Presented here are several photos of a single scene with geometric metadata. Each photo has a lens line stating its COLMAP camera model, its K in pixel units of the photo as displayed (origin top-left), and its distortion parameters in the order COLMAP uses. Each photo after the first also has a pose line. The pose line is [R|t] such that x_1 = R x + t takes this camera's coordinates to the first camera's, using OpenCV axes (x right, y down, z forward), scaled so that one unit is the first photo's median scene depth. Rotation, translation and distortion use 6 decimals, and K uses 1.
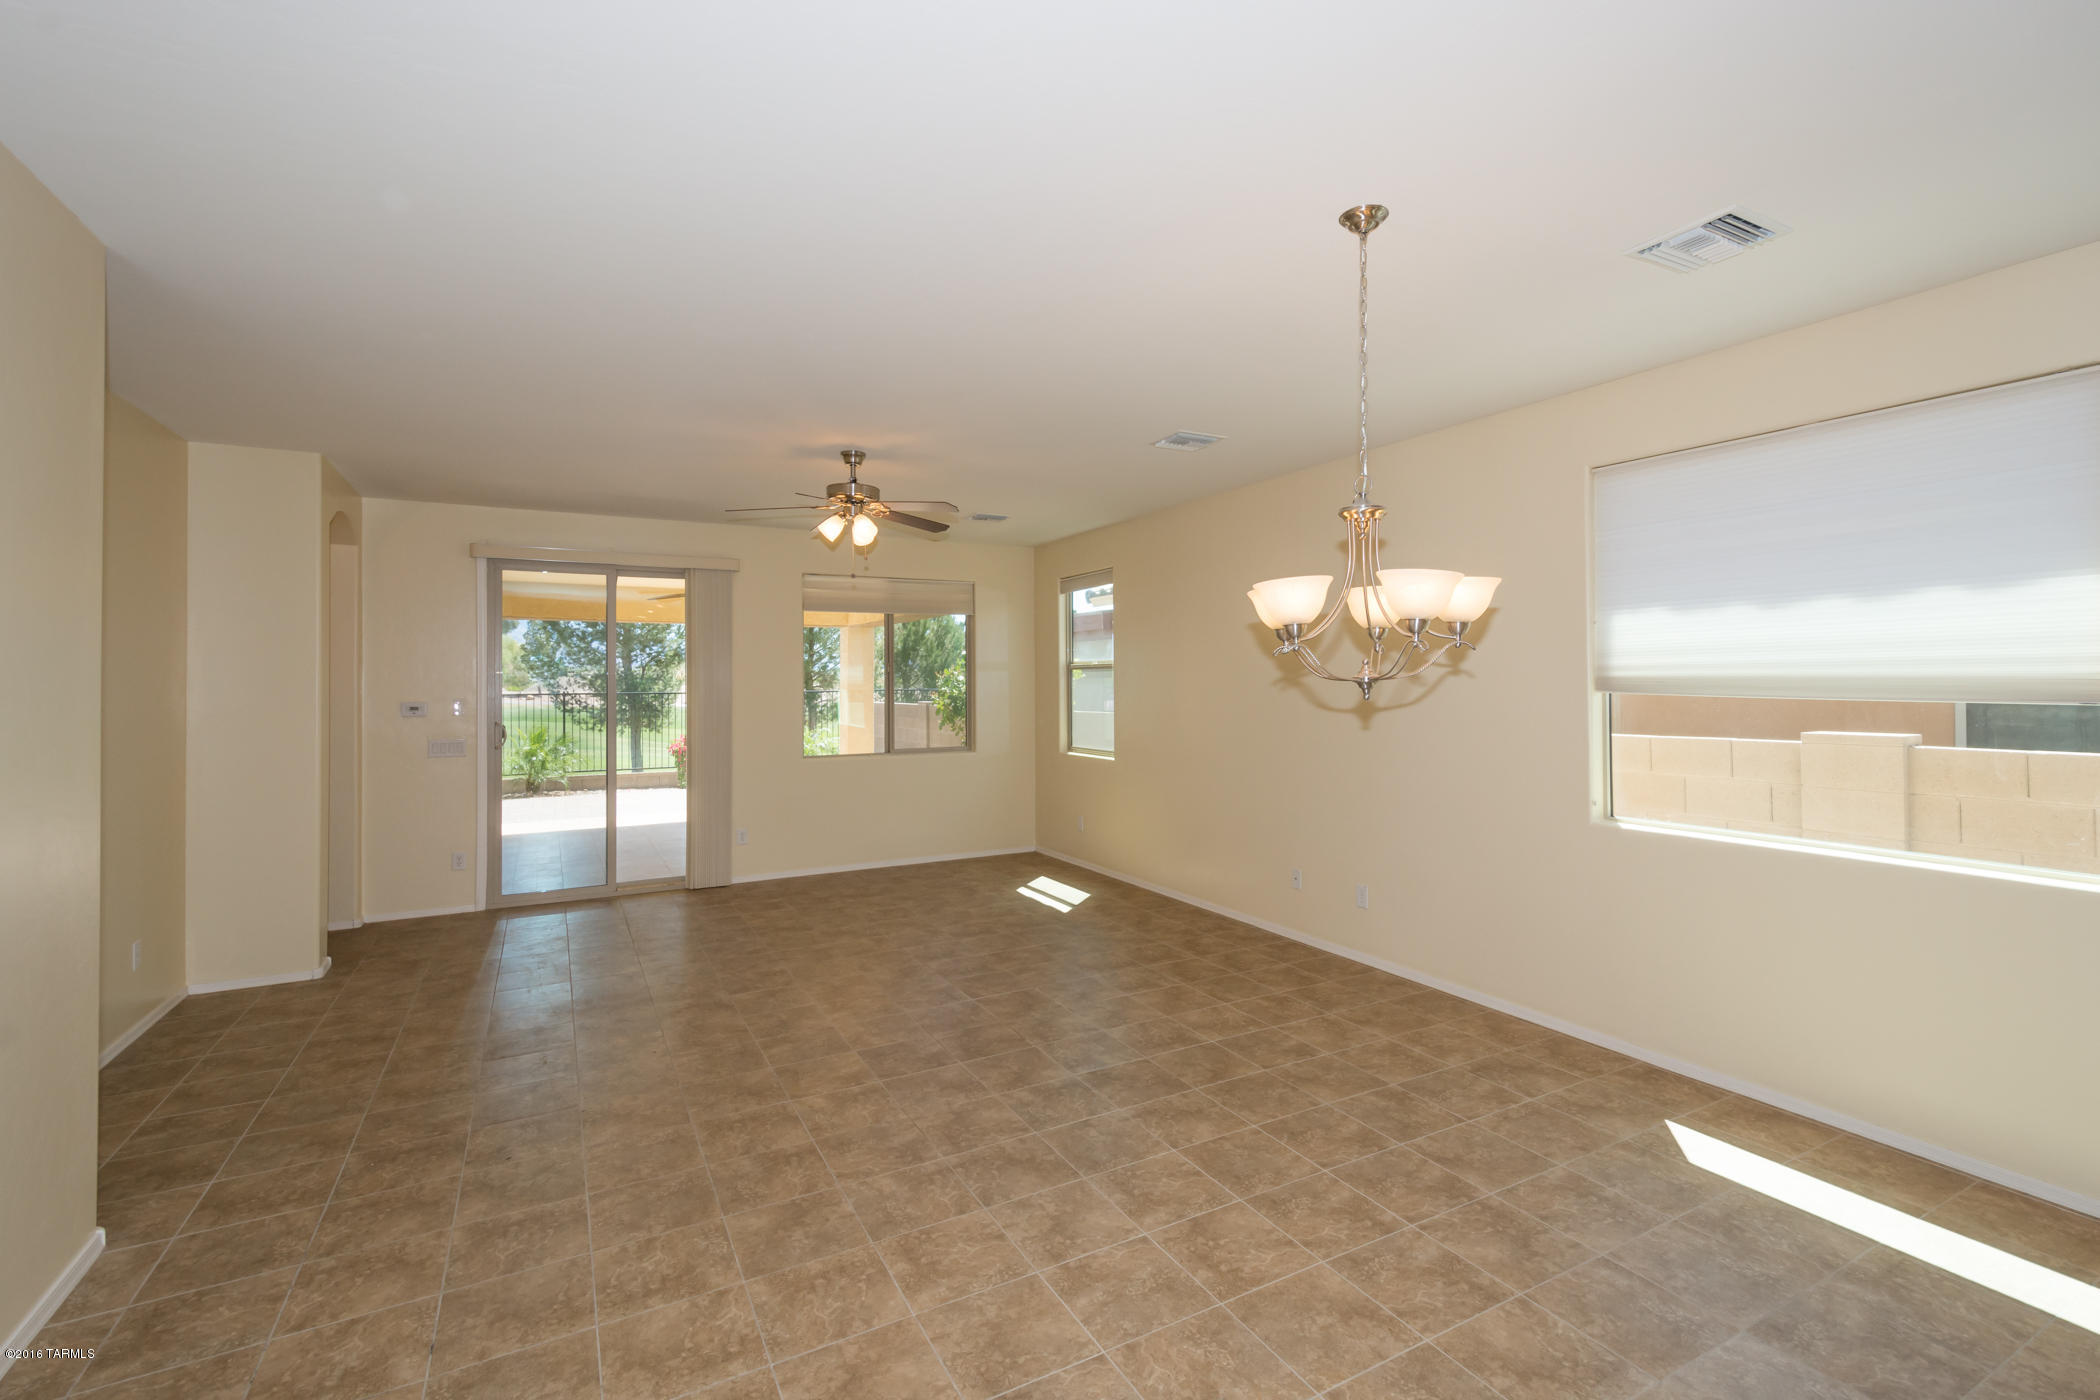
lens RADIAL K [[923.0, 0, 1073.8], [0, 923.0, 696.5], [0, 0, 1]] dist [0.011643, -0.002327]
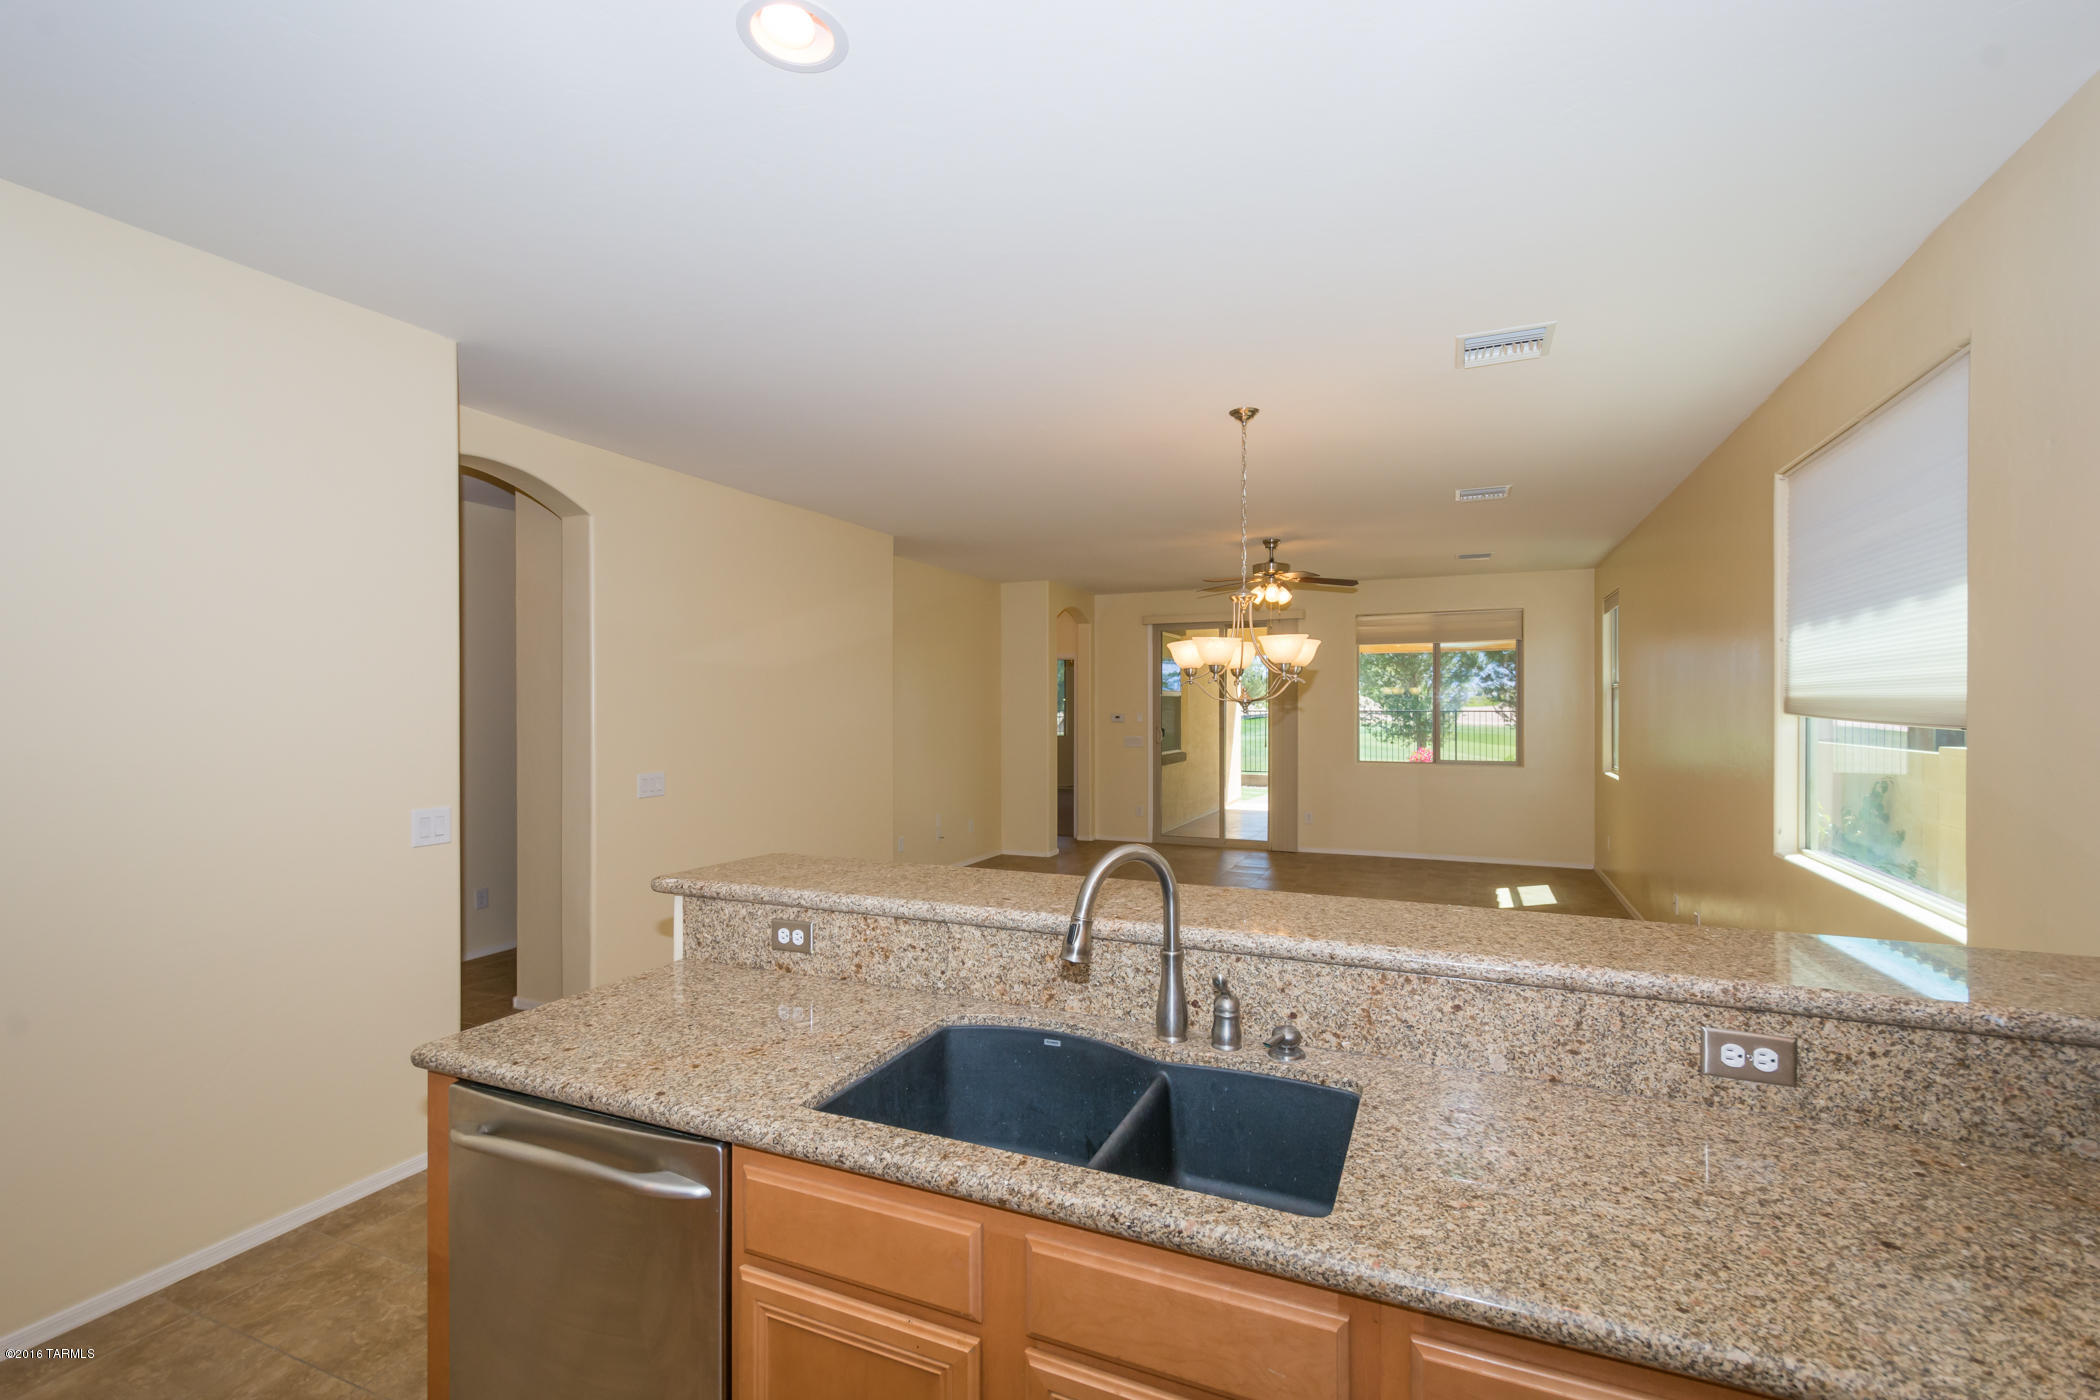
lens RADIAL K [[923.0, 0, 1052.1], [0, 923.0, 704.5], [0, 0, 1]] dist [0.011643, -0.002327]
pose [[0.598429, 0.005632, -0.801156, 0.684175], [-0.016615, 0.999847, -0.005382, 0.003261], [0.801003, 0.016532, 0.598432, -0.117577]]
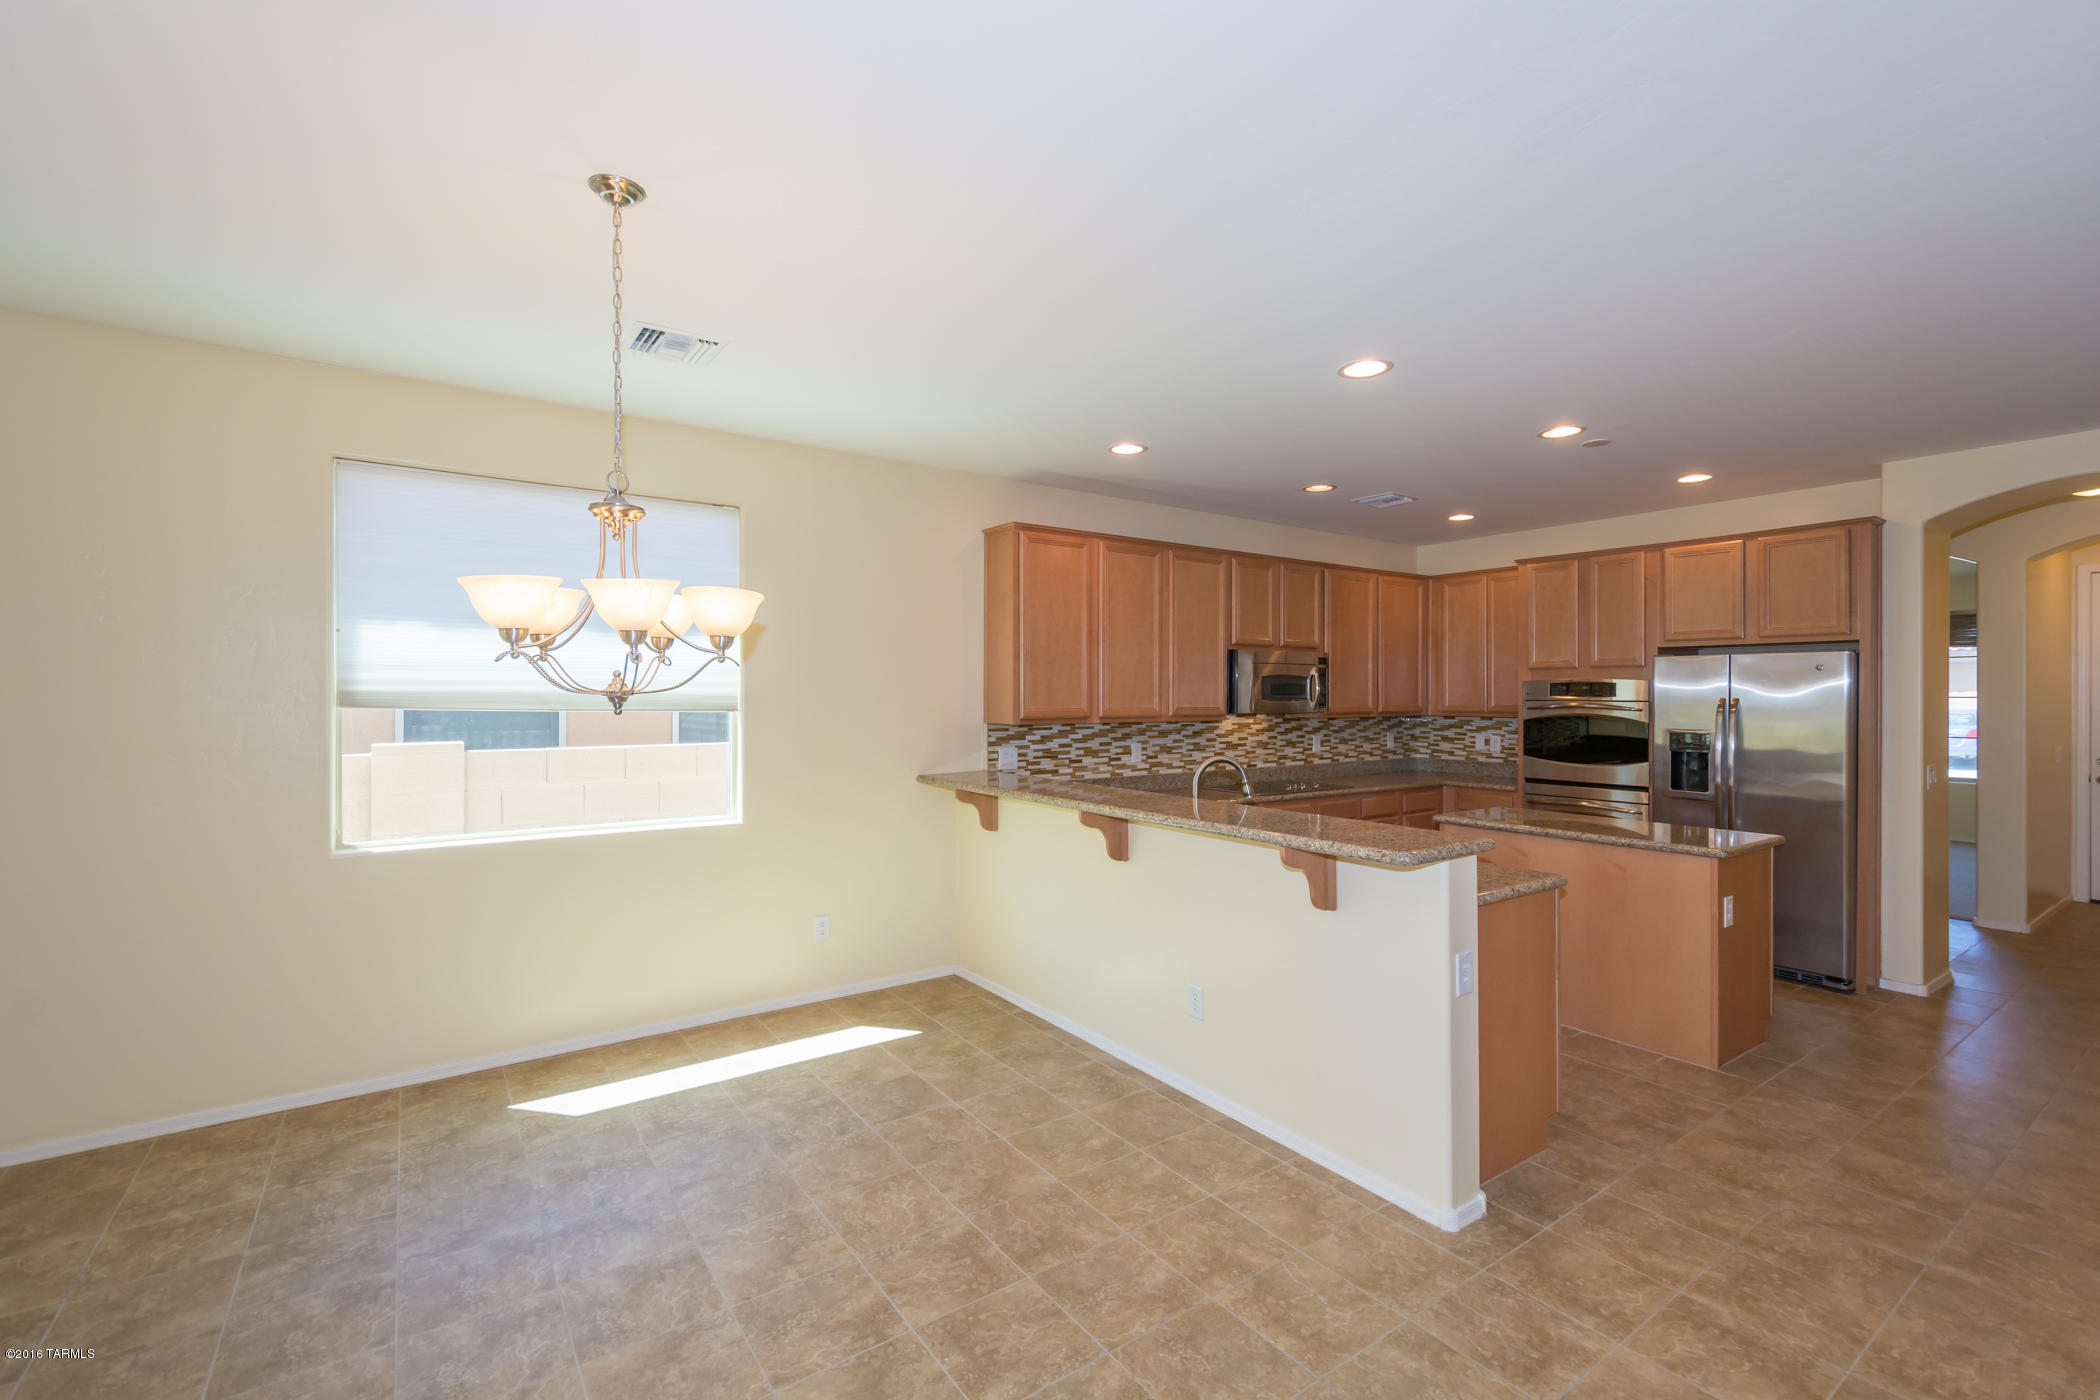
lens RADIAL K [[923.0, 0, 1039.2], [0, 923.0, 698.1], [0, 0, 1]] dist [0.011643, -0.002327]
pose [[-0.099668, 0.003254, 0.995015, -0.316483], [0.015267, 0.999882, -0.001741, -0.000389], [-0.994904, 0.015018, -0.099706, 0.325915]]
